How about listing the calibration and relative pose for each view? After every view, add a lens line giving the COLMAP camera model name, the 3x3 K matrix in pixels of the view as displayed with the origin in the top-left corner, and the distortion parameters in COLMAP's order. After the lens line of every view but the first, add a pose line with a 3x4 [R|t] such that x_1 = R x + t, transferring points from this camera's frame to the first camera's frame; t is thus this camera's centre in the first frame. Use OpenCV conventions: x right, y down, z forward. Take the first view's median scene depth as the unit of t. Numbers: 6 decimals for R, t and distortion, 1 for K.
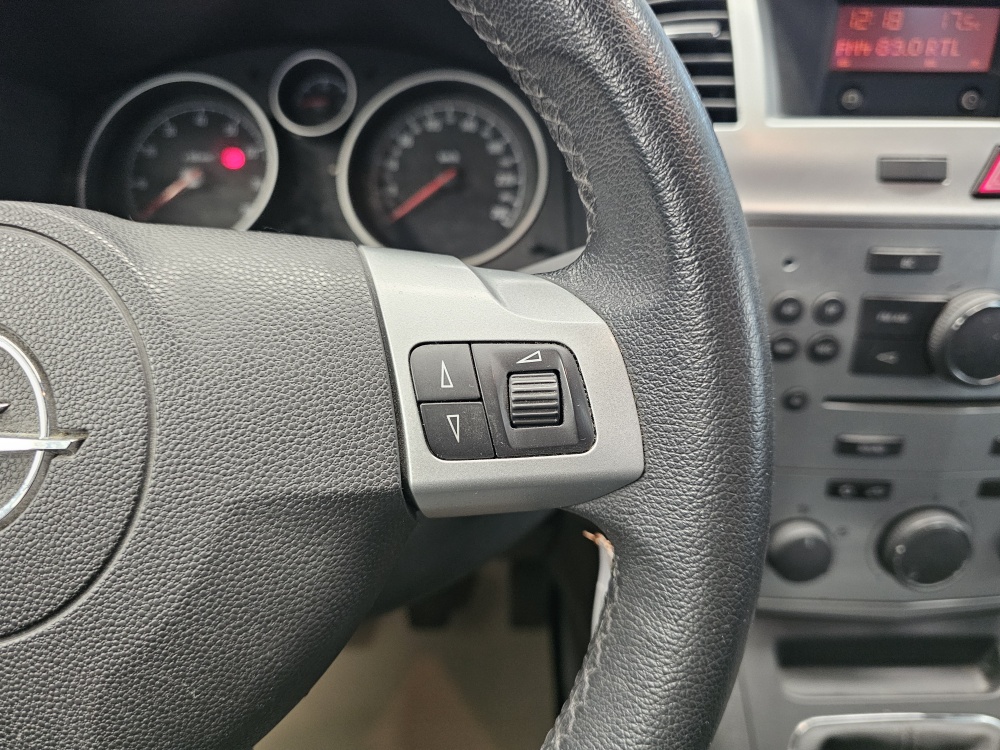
lens RADIAL K [[718.9, 0, 500.0], [0, 718.9, 375.0], [0, 0, 1]] dist [-0.030697, -0.000272]
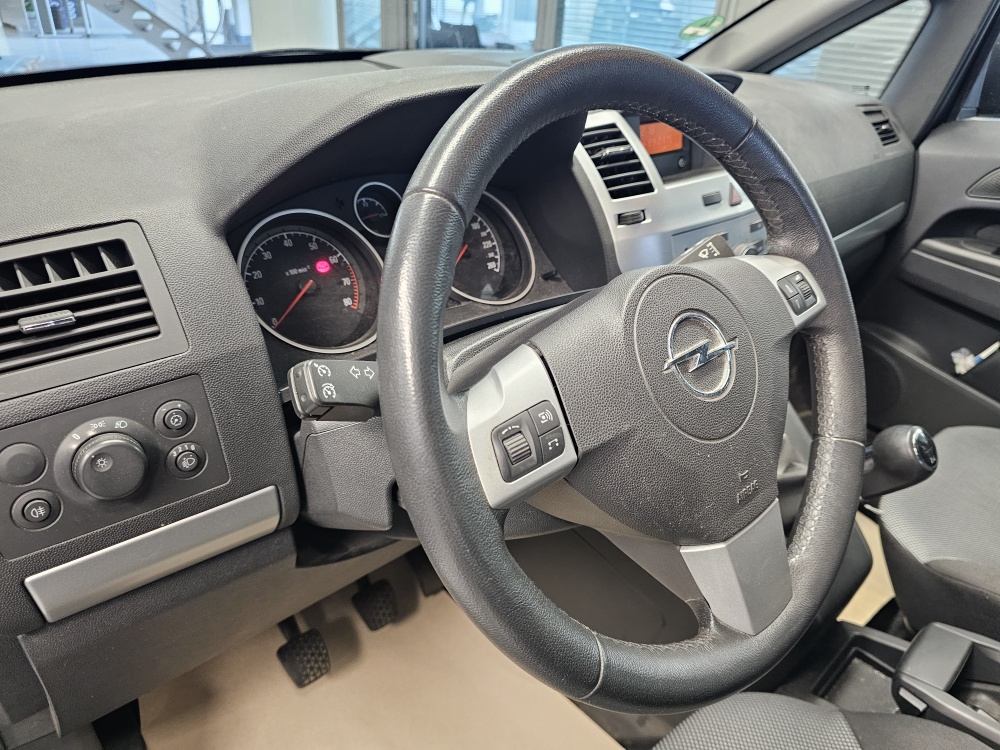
lens RADIAL K [[689.8, 0, 499.7], [0, 689.8, 374.5], [0, 0, 1]] dist [0.037274, -0.037897]
pose [[0.730680, -0.298945, 0.613791, -1.337498], [0.335628, 0.940185, 0.058370, -0.110408], [-0.594526, 0.163355, 0.787308, -0.228968]]
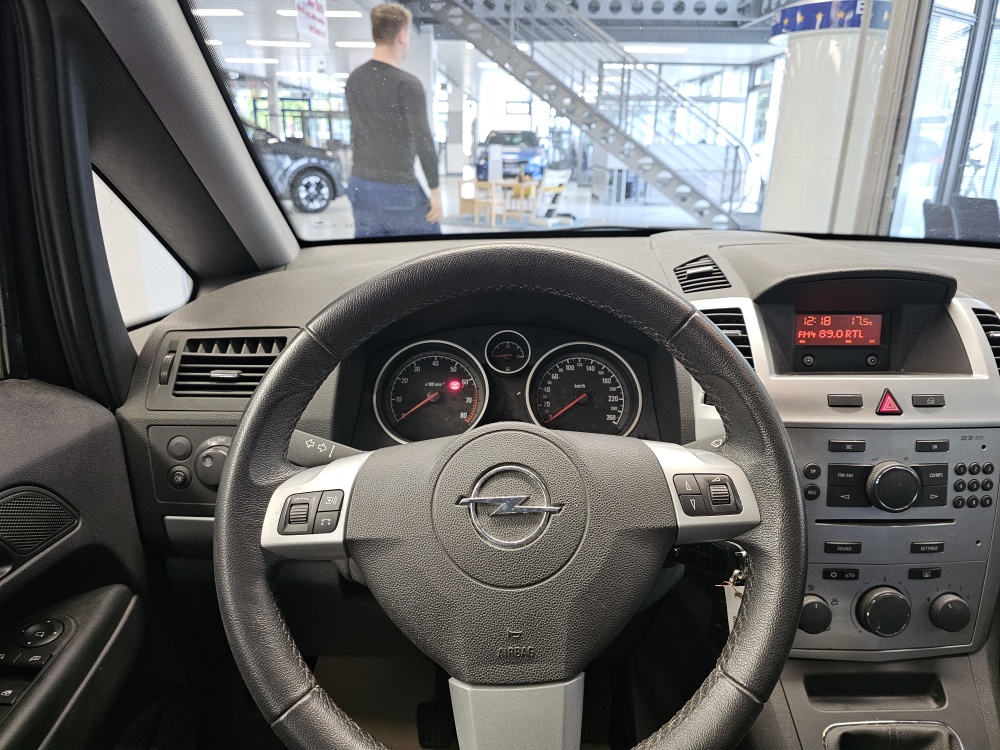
lens RADIAL K [[677.2, 0, 500.6], [0, 677.2, 366.0], [0, 0, 1]] dist [0.039920, -0.046185]
pose [[0.999407, 0.006466, 0.033807, -0.432404], [0.002947, 0.962514, -0.271217, 0.129238], [-0.034293, 0.271156, 0.961924, -0.799199]]
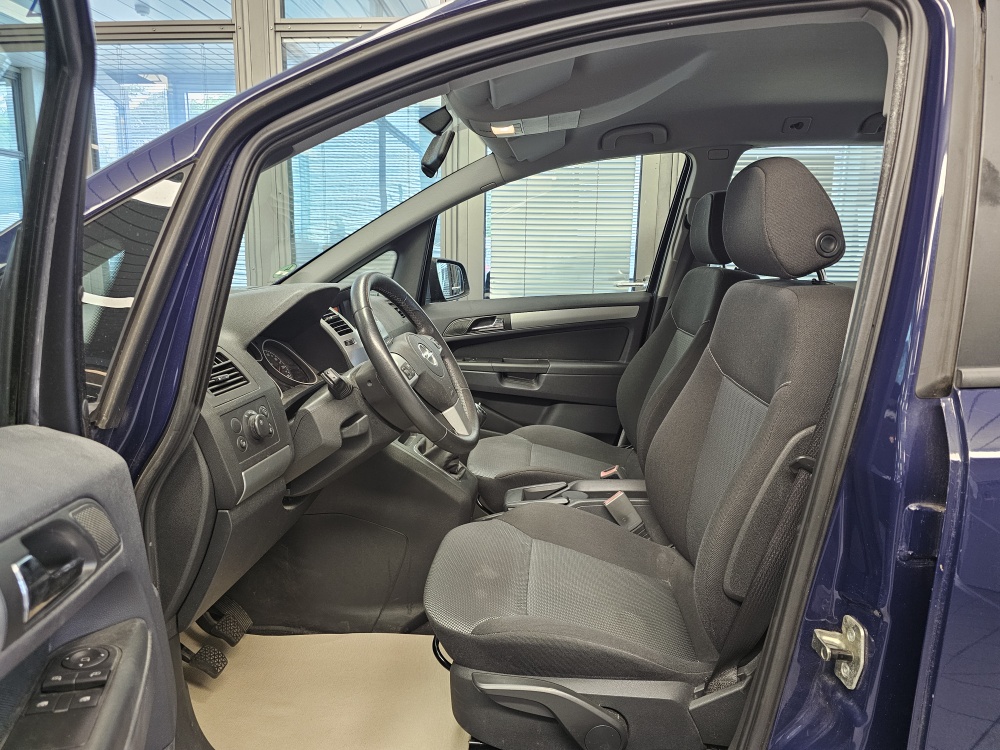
lens RADIAL K [[675.9, 0, 500.7], [0, 675.9, 382.8], [0, 0, 1]] dist [0.068222, -0.045498]
pose [[0.070077, -0.178670, 0.981410, -3.965188], [0.548111, 0.828904, 0.111768, -0.027479], [-0.833465, 0.530089, 0.156018, -0.346130]]
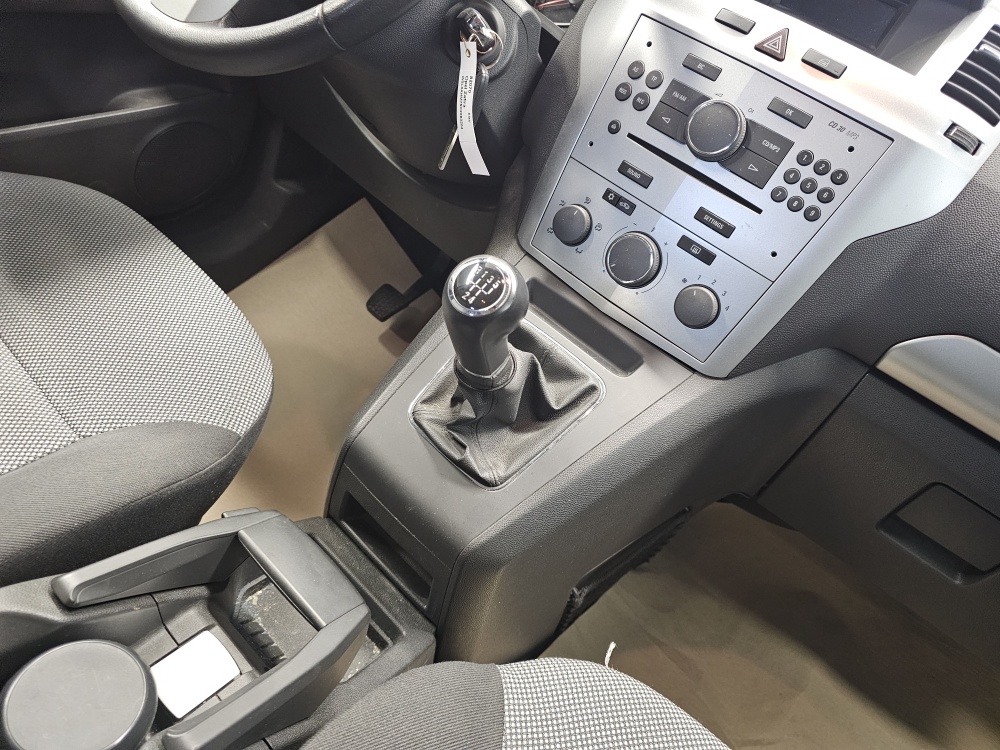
lens RADIAL K [[693.2, 0, 468.6], [0, 693.2, 374.6], [0, 0, 1]] dist [-0.011396, -0.009224]
pose [[0.710491, 0.596590, -0.373206, 1.170371], [-0.625444, 0.778422, 0.053661, 0.646356], [0.322526, 0.195294, 0.926195, -0.550443]]
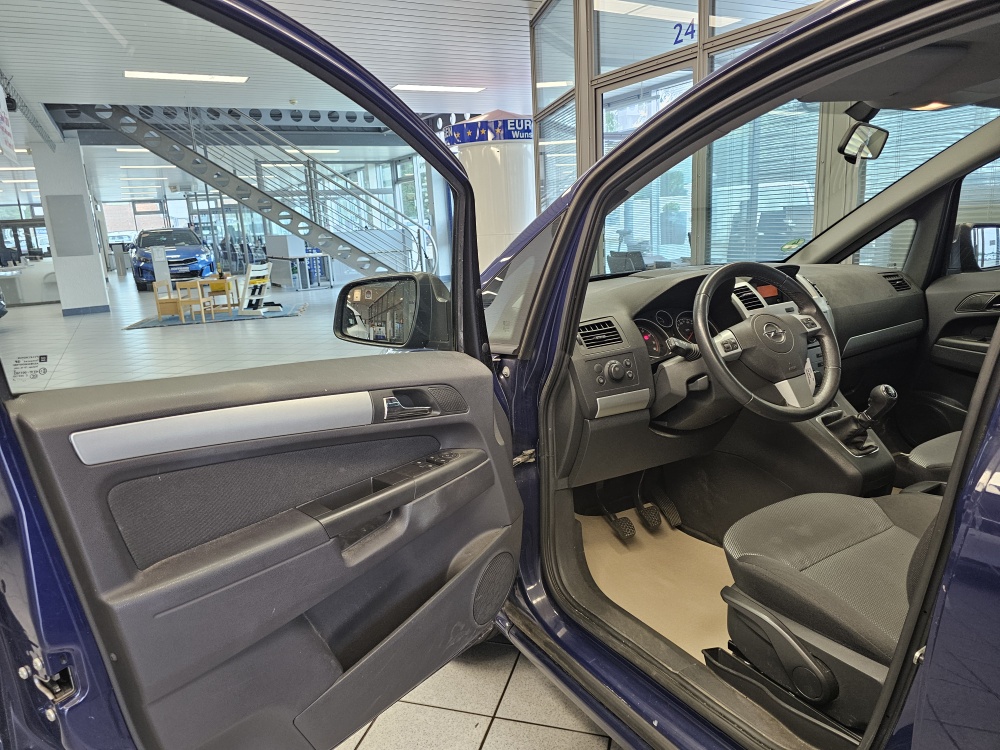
lens RADIAL K [[676.8, 0, 481.1], [0, 676.8, 376.3], [0, 0, 1]] dist [0.027999, -0.000330]
pose [[0.860118, -0.160350, 0.484237, -4.102663], [0.330504, 0.898277, -0.289596, 0.918283], [-0.388542, 0.409129, 0.825620, -2.250674]]
